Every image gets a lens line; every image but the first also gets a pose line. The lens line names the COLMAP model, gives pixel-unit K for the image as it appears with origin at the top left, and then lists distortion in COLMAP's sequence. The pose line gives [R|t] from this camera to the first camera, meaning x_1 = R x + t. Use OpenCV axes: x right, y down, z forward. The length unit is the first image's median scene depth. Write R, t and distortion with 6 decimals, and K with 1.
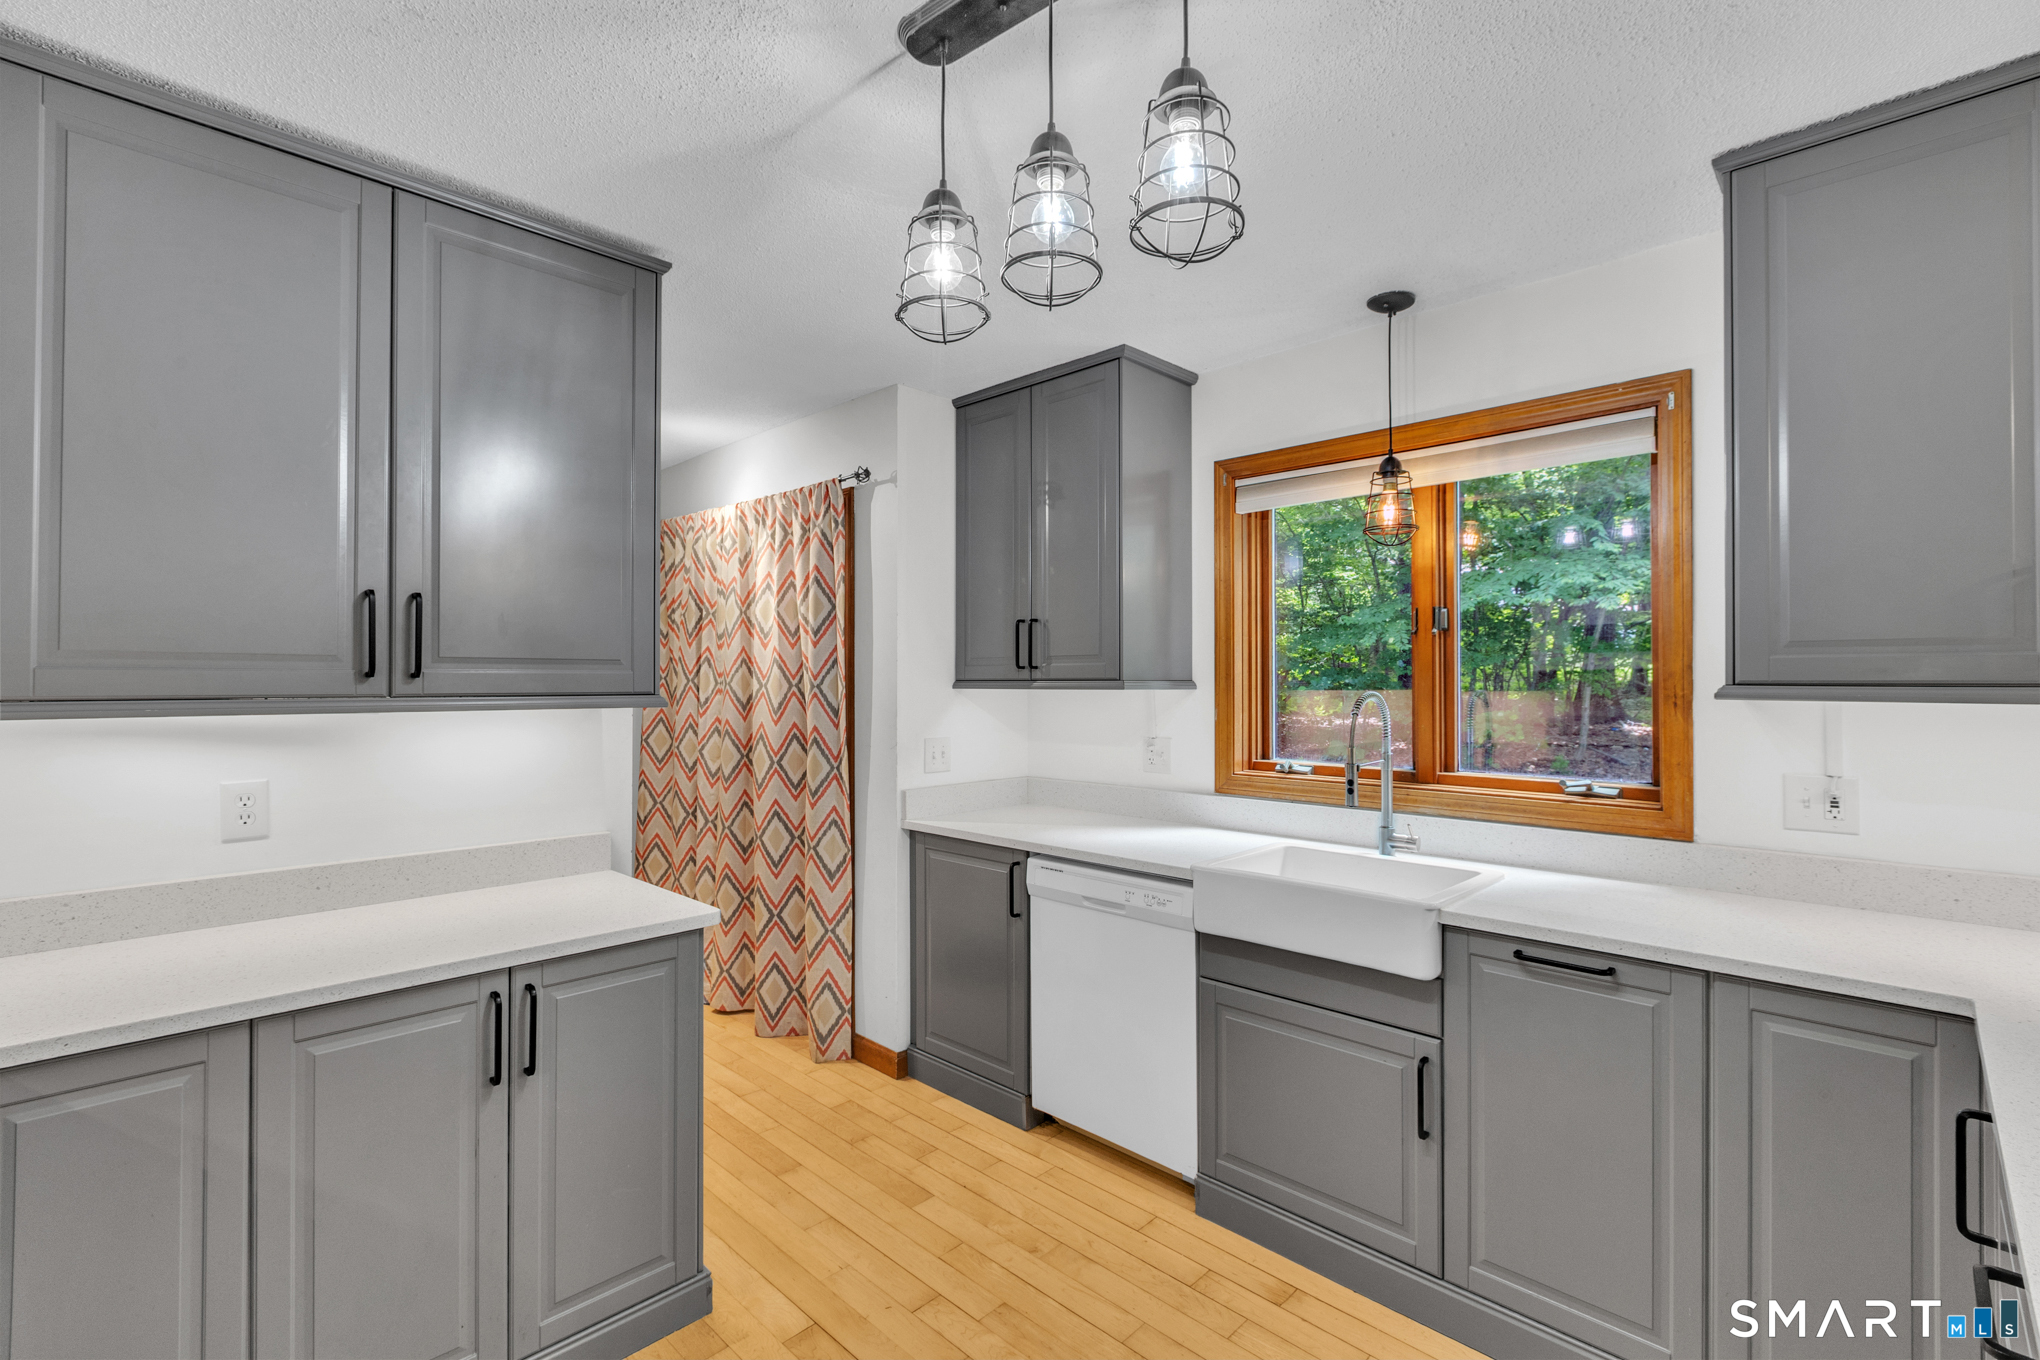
lens RADIAL K [[915.9, 0, 1023.2], [0, 915.9, 677.3], [0, 0, 1]] dist [-0.001327, -0.001473]
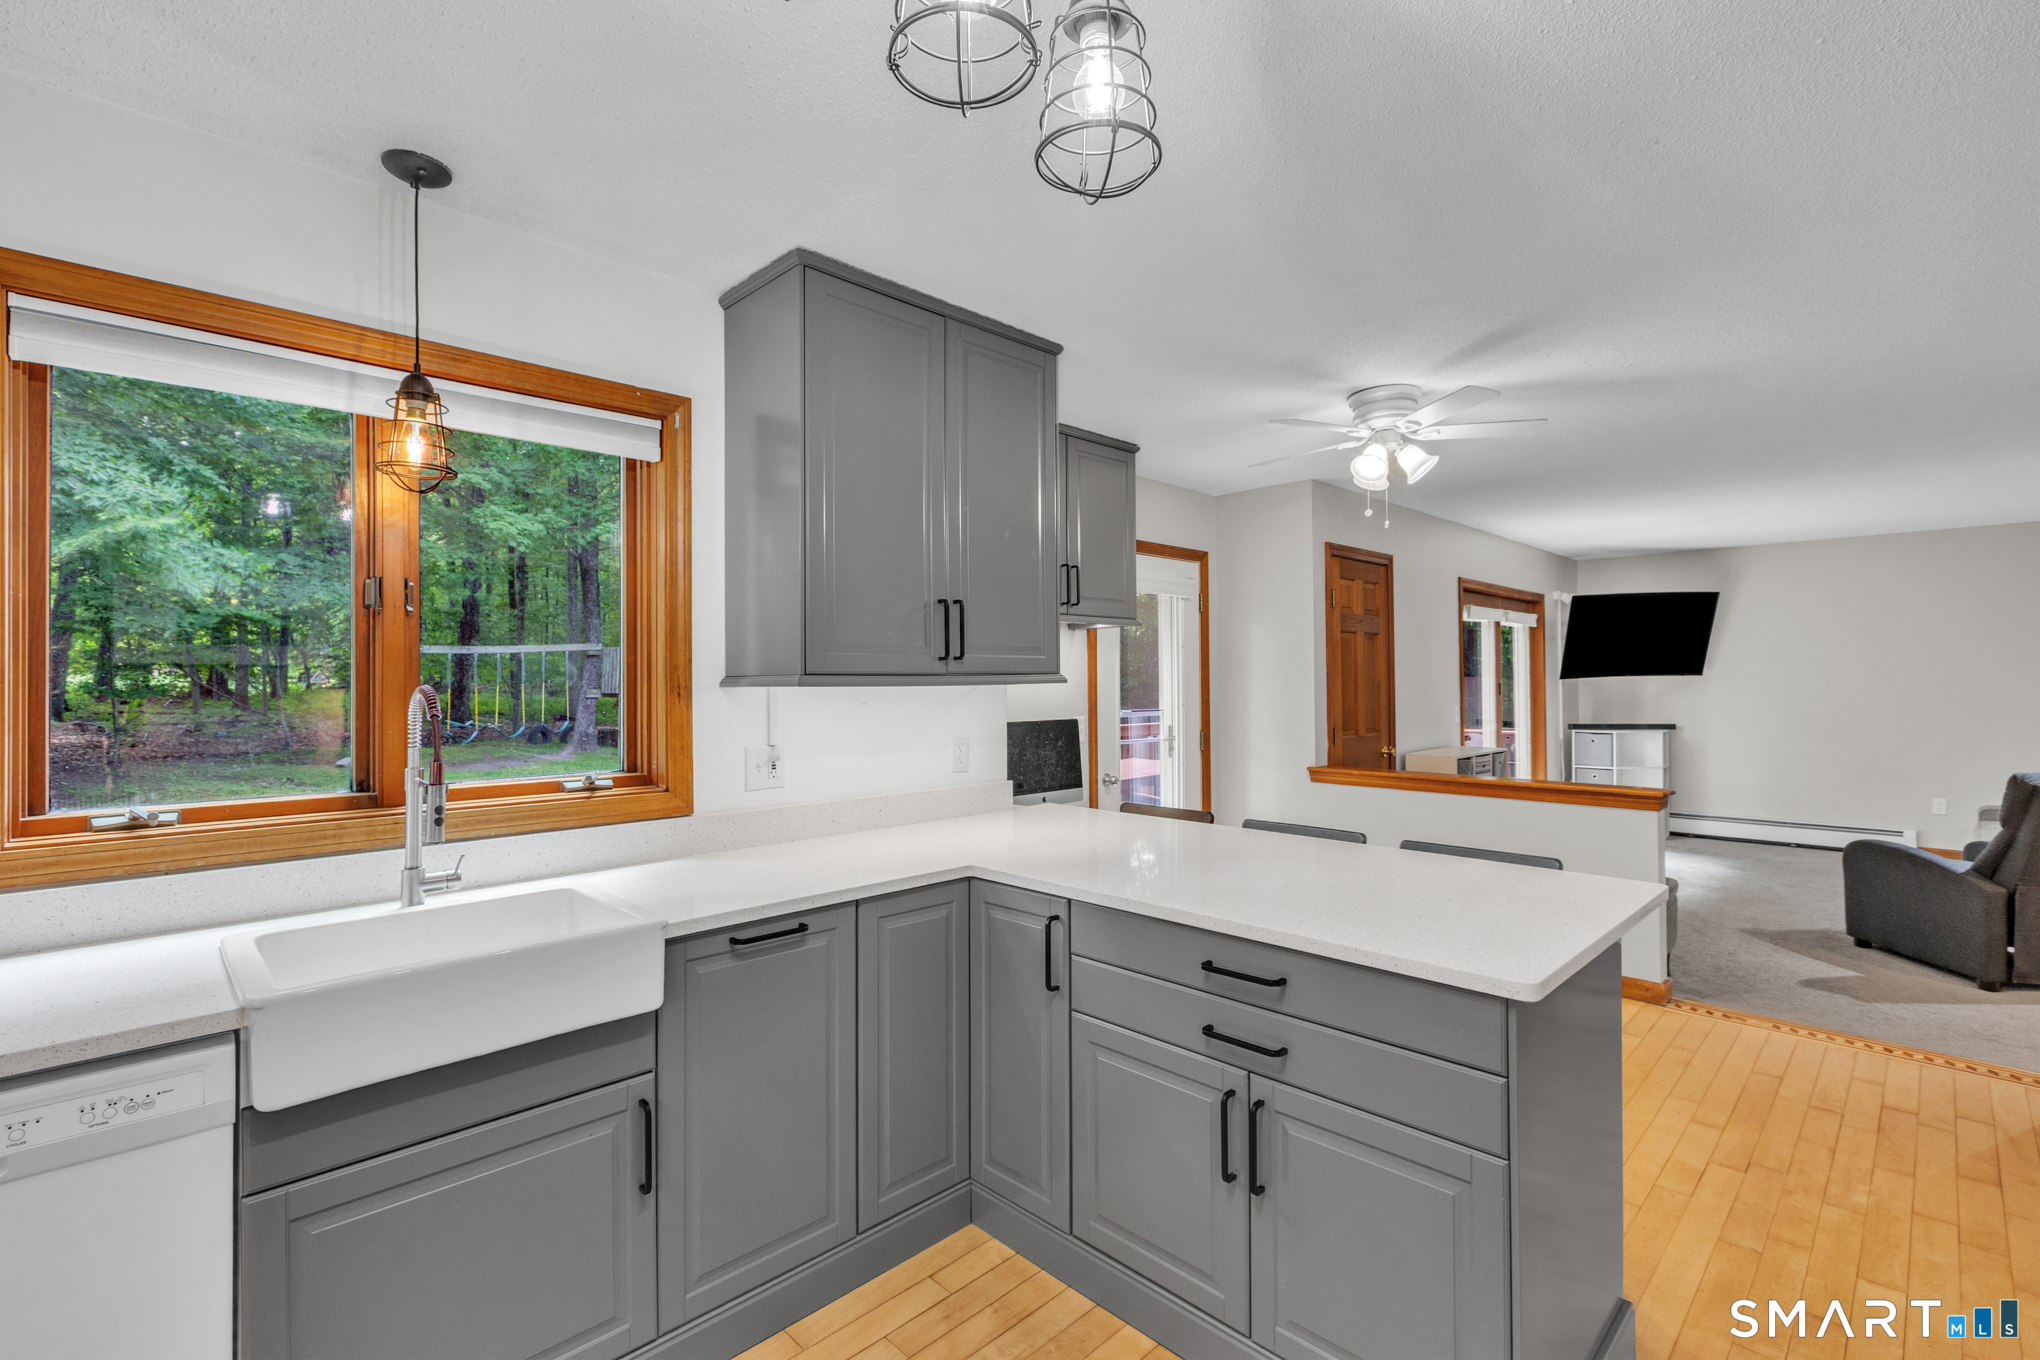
lens RADIAL K [[915.9, 0, 1011.7], [0, 915.9, 670.7], [0, 0, 1]] dist [-0.001327, -0.001473]
pose [[0.019347, 0.010590, 0.999757, -0.388949], [0.001246, 0.999943, -0.010616, 0.012810], [-0.999812, 0.001451, 0.019333, 0.564744]]
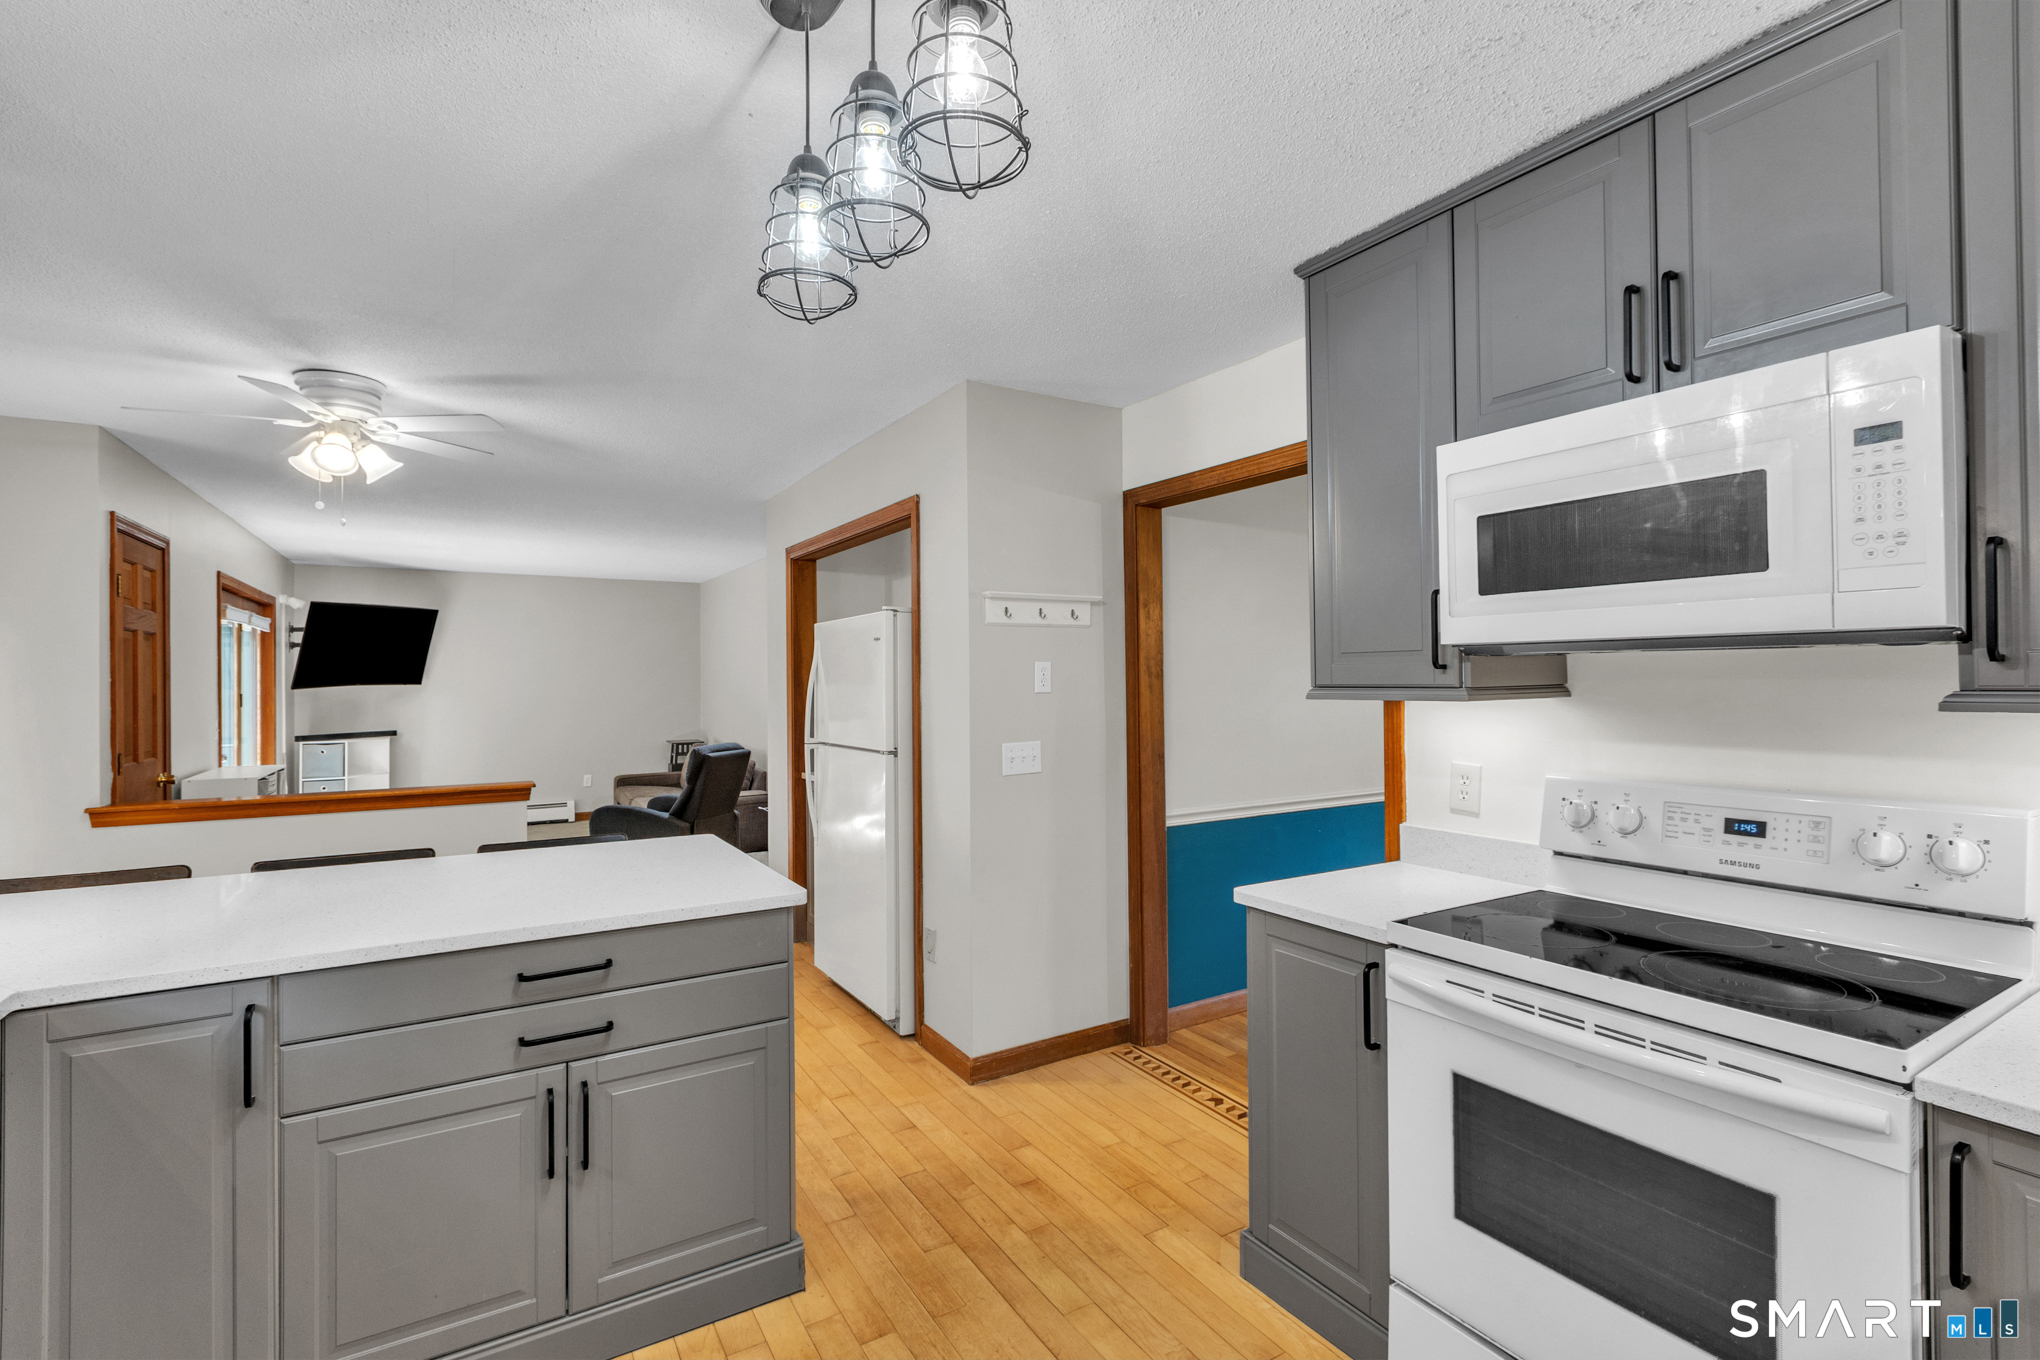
lens RADIAL K [[915.9, 0, 1014.2], [0, 915.9, 672.1], [0, 0, 1]] dist [-0.001327, -0.001473]
pose [[-0.968568, 0.008822, 0.248593, -0.193023], [0.005865, 0.999903, -0.012634, 0.007611], [-0.248681, -0.010779, -0.968526, 1.096287]]
